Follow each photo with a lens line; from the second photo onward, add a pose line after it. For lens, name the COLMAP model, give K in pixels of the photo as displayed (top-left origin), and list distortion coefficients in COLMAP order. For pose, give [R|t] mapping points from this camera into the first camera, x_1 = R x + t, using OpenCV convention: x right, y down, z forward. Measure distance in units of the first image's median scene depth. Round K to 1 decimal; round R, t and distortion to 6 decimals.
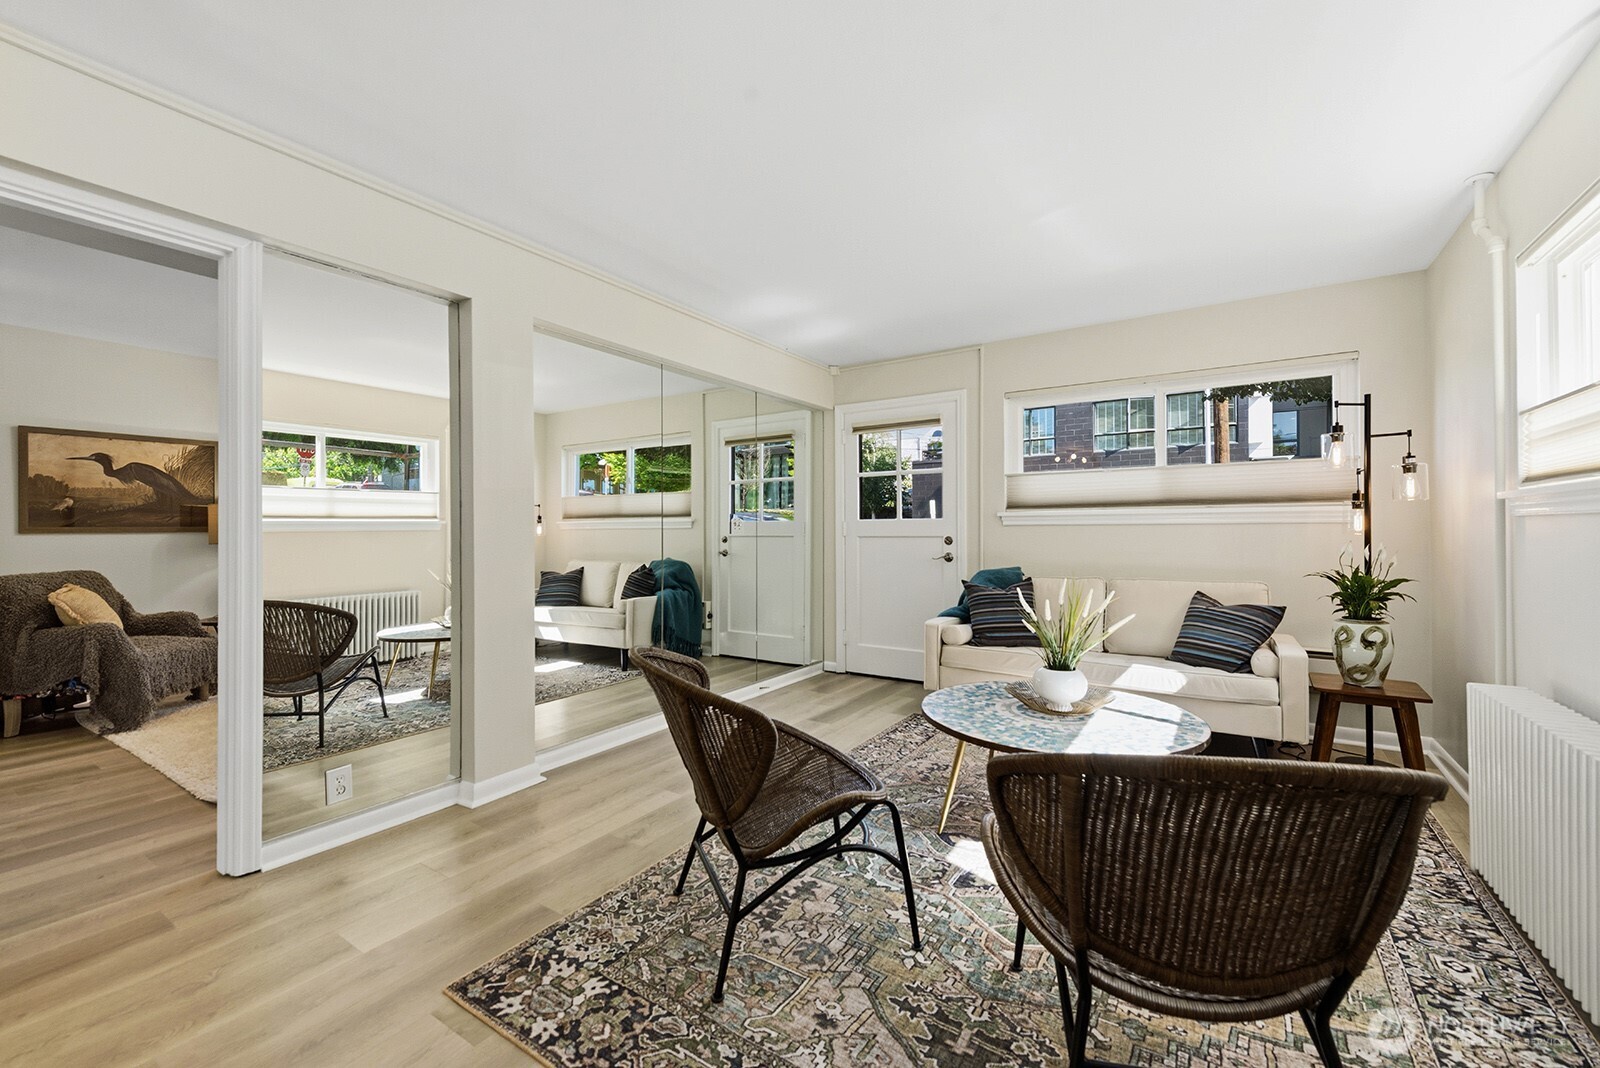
lens RADIAL K [[651.0, 0, 807.3], [0, 651.0, 528.5], [0, 0, 1]] dist [0.007012, 0.000139]
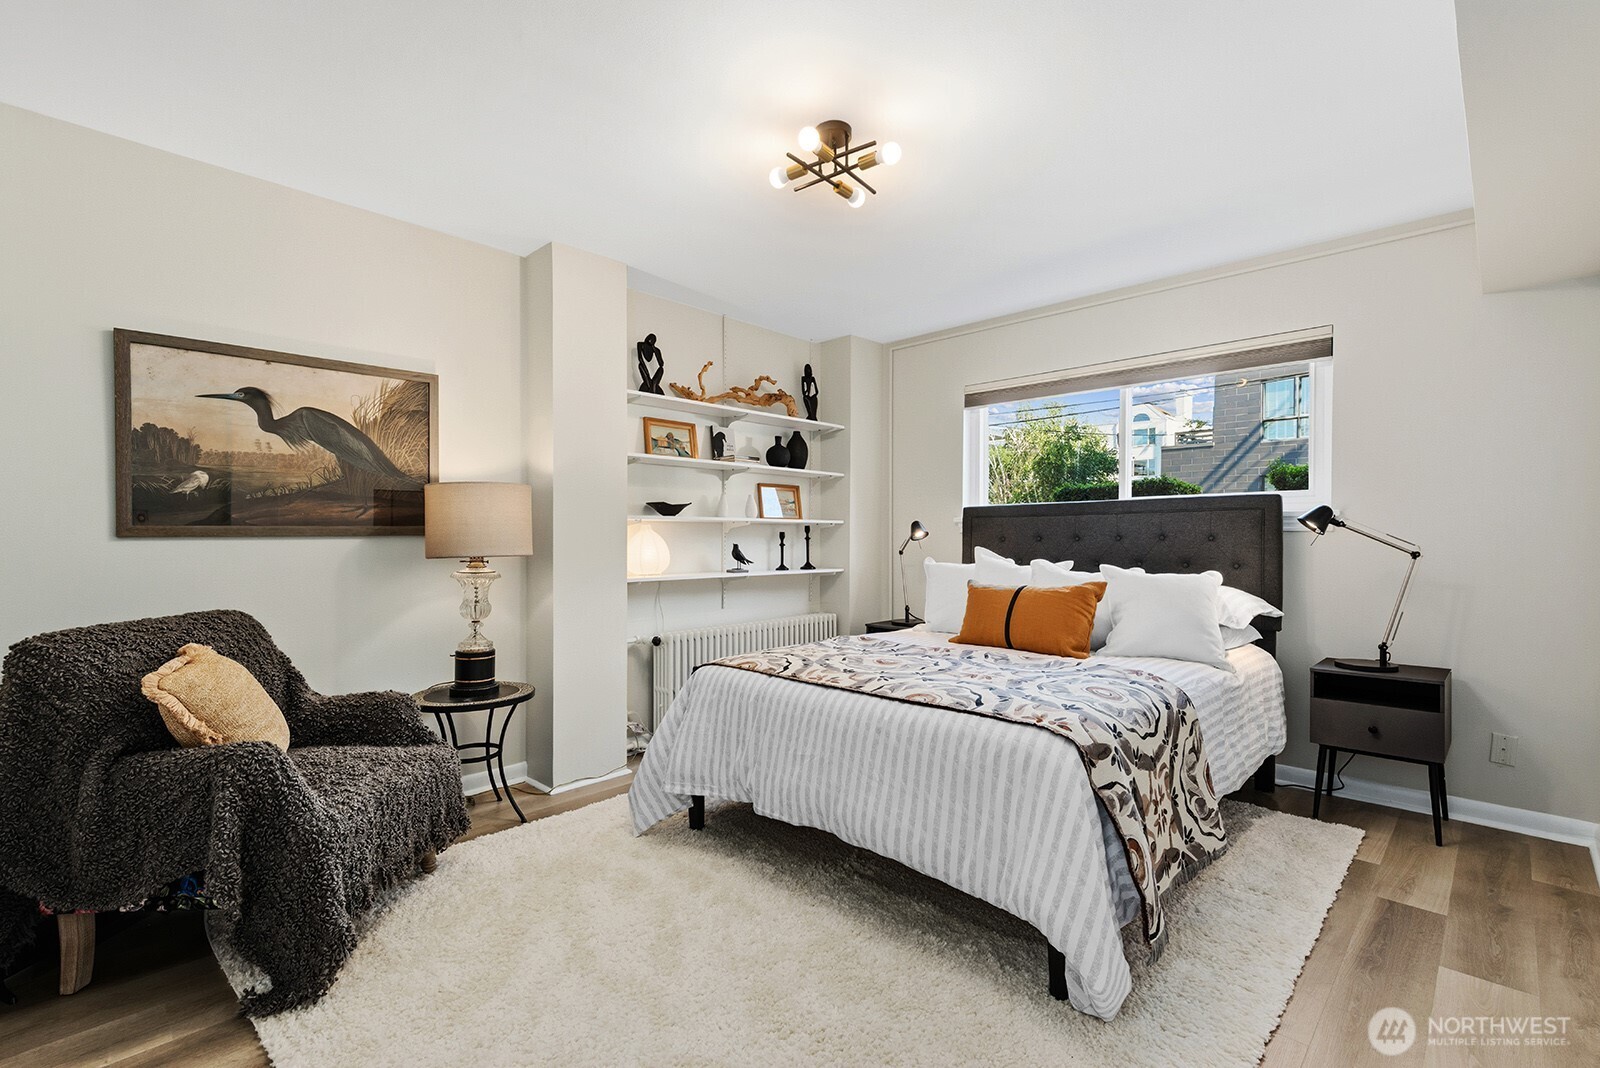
lens RADIAL K [[651.0, 0, 791.7], [0, 651.0, 538.3], [0, 0, 1]] dist [0.007012, 0.000139]
pose [[0.988820, 0.008884, -0.148850, -0.536235], [-0.007221, 0.999905, 0.011706, -0.000939], [0.148940, -0.010500, 0.988791, 0.512595]]
